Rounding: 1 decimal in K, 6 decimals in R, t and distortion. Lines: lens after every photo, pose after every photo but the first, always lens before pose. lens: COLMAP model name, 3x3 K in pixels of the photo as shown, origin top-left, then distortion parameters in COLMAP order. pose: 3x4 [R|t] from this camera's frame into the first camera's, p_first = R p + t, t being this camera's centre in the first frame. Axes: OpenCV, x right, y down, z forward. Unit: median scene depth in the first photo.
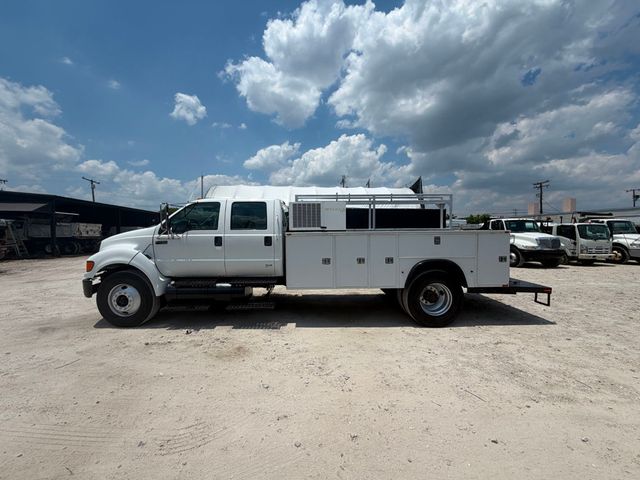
lens RADIAL K [[255.6, 0, 320.0], [0, 255.6, 240.0], [0, 0, 1]] dist [-0.000008, 0.000193]
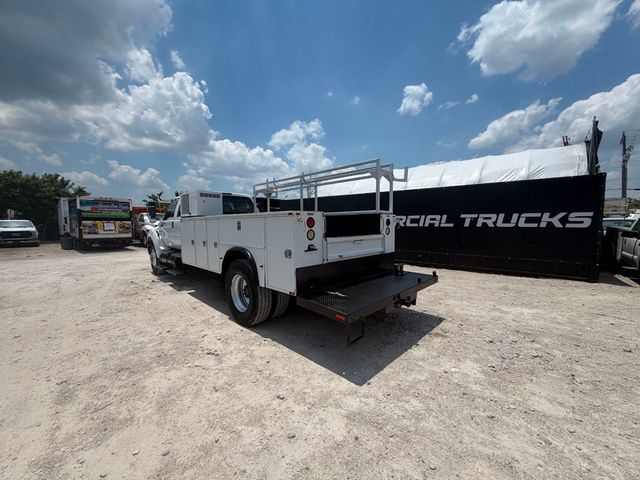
lens RADIAL K [[254.7, 0, 316.8], [0, 254.7, 223.2], [0, 0, 1]] dist [-0.000804, 0.000051]
pose [[0.697943, 0.002784, -0.716148, 1.290809], [-0.015580, 0.999815, -0.011296, -0.002551], [0.715984, 0.019041, 0.697857, 0.577419]]
